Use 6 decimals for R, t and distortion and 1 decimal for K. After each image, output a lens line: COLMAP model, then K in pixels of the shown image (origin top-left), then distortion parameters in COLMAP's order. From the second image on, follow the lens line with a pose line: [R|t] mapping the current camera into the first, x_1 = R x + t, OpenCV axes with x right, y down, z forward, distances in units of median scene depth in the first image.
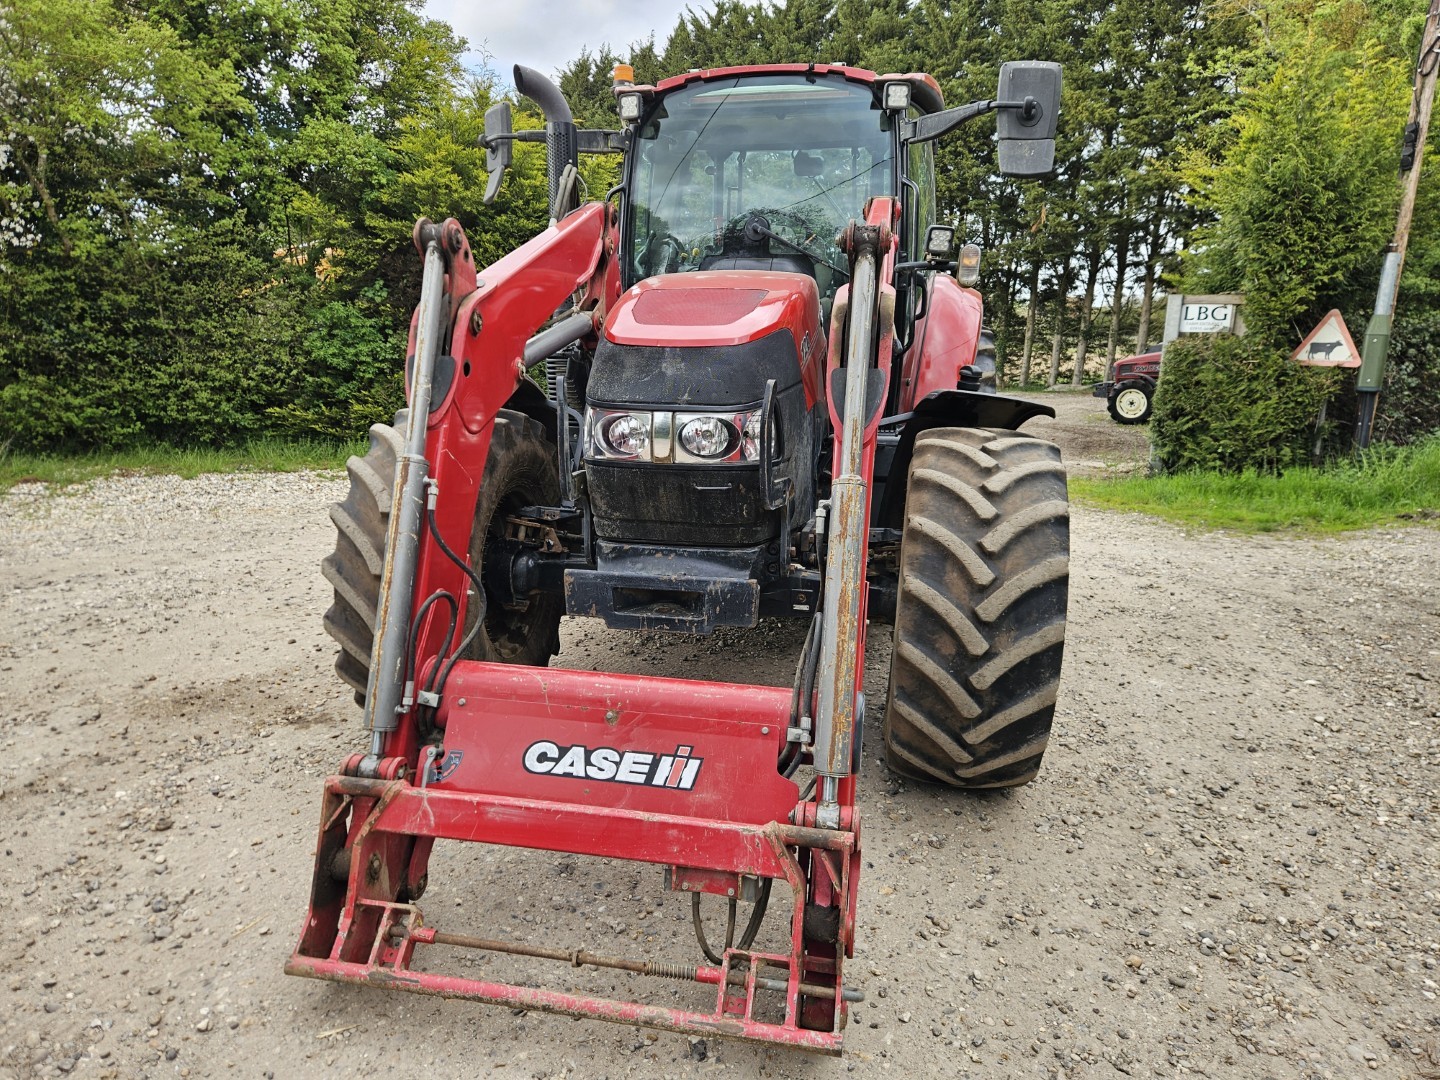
lens RADIAL K [[959.8, 0, 720.0], [0, 959.8, 540.0], [0, 0, 1]] dist [0.058328, -0.047582]
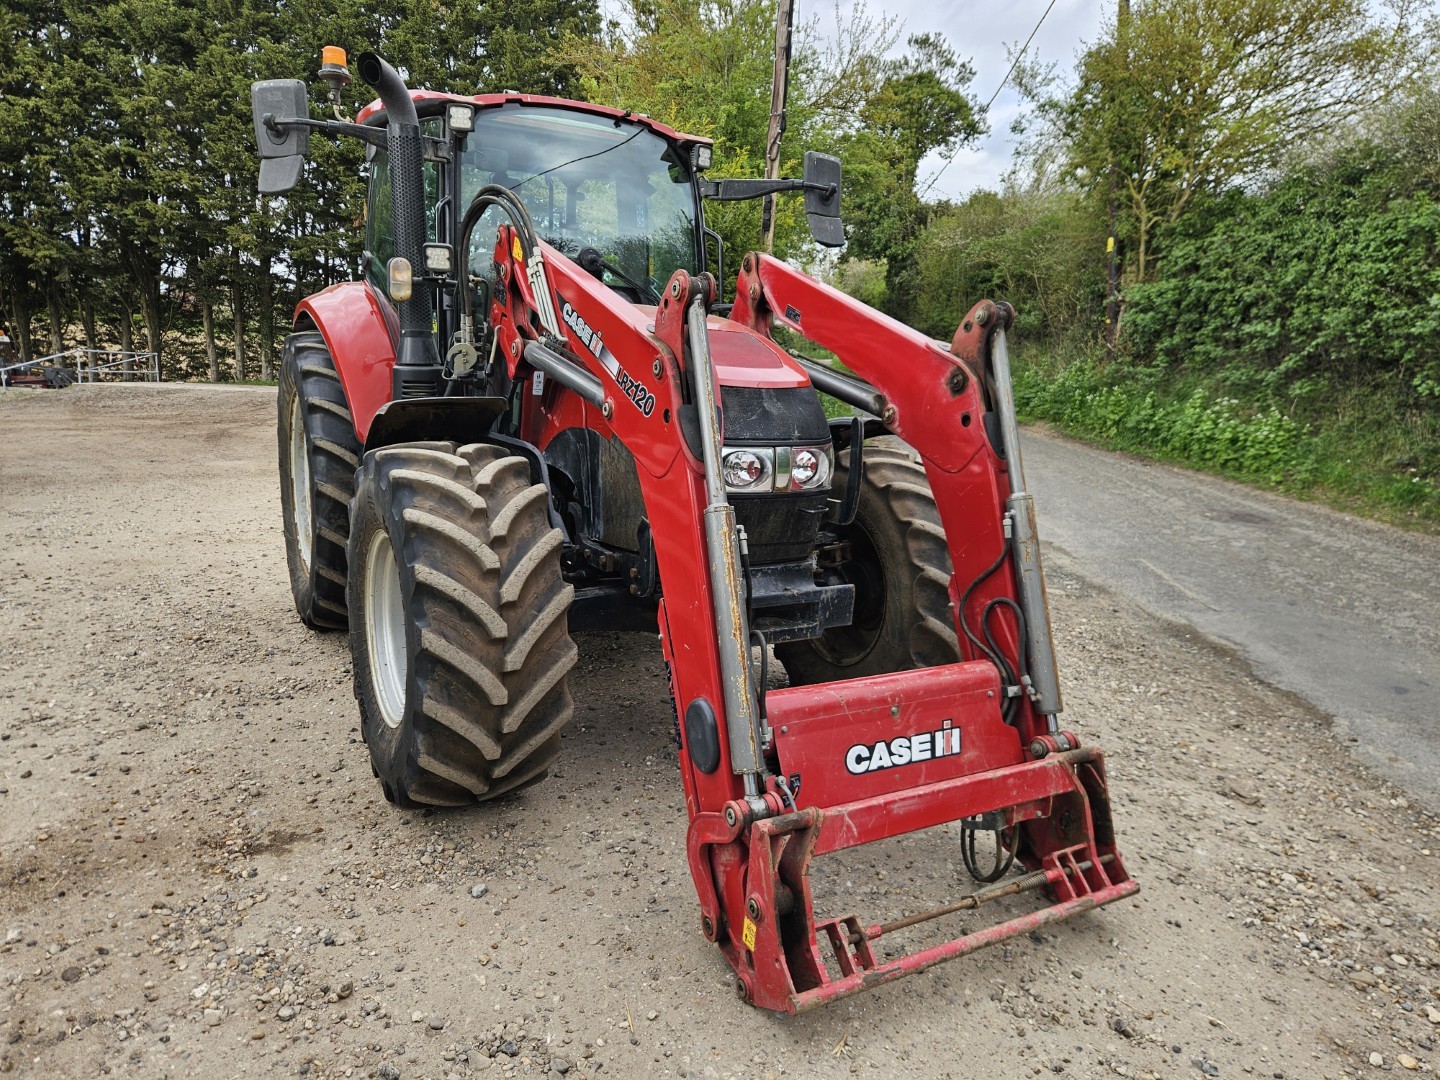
lens RADIAL K [[961.0, 0, 717.8], [0, 961.0, 544.9], [0, 0, 1]] dist [0.048801, -0.032056]
pose [[0.756727, -0.107102, 0.644898, -1.024979], [0.100321, 0.993829, 0.047334, -0.097191], [-0.645987, 0.028878, 0.762802, 0.234591]]
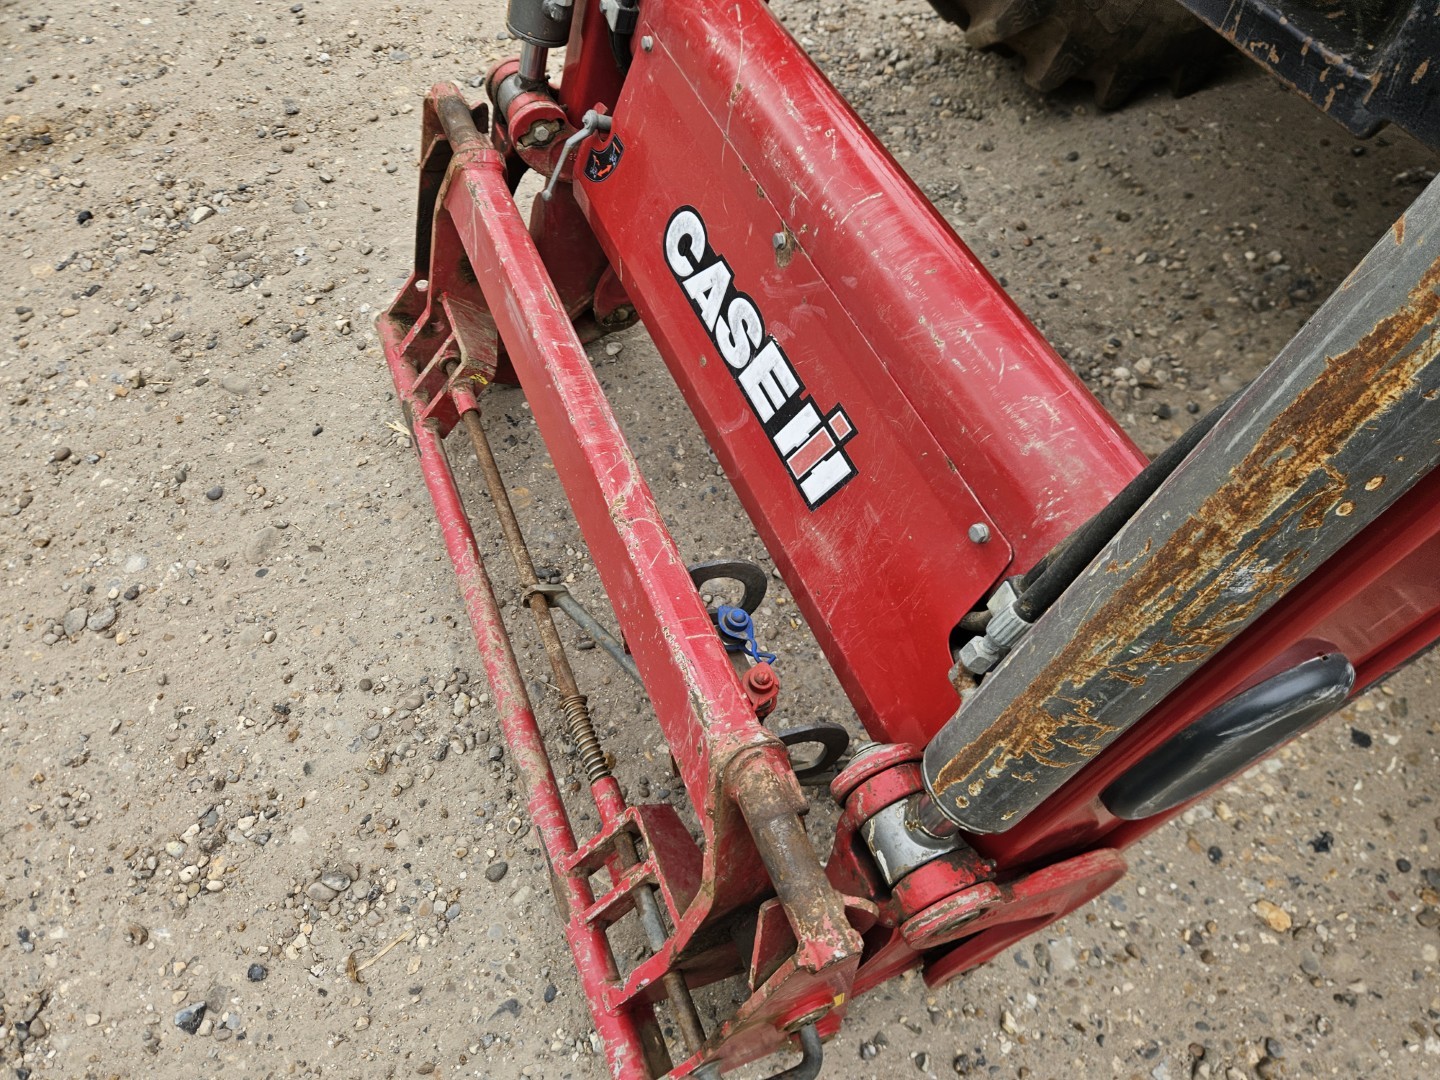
lens RADIAL K [[959.8, 0, 720.0], [0, 959.8, 540.0], [0, 0, 1]] dist [0.058328, -0.047582]
pose [[0.542370, 0.679653, -0.493868, 0.160741], [-0.145225, 0.654836, 0.741687, -0.035082], [0.827493, -0.330547, 0.453866, 0.756138]]
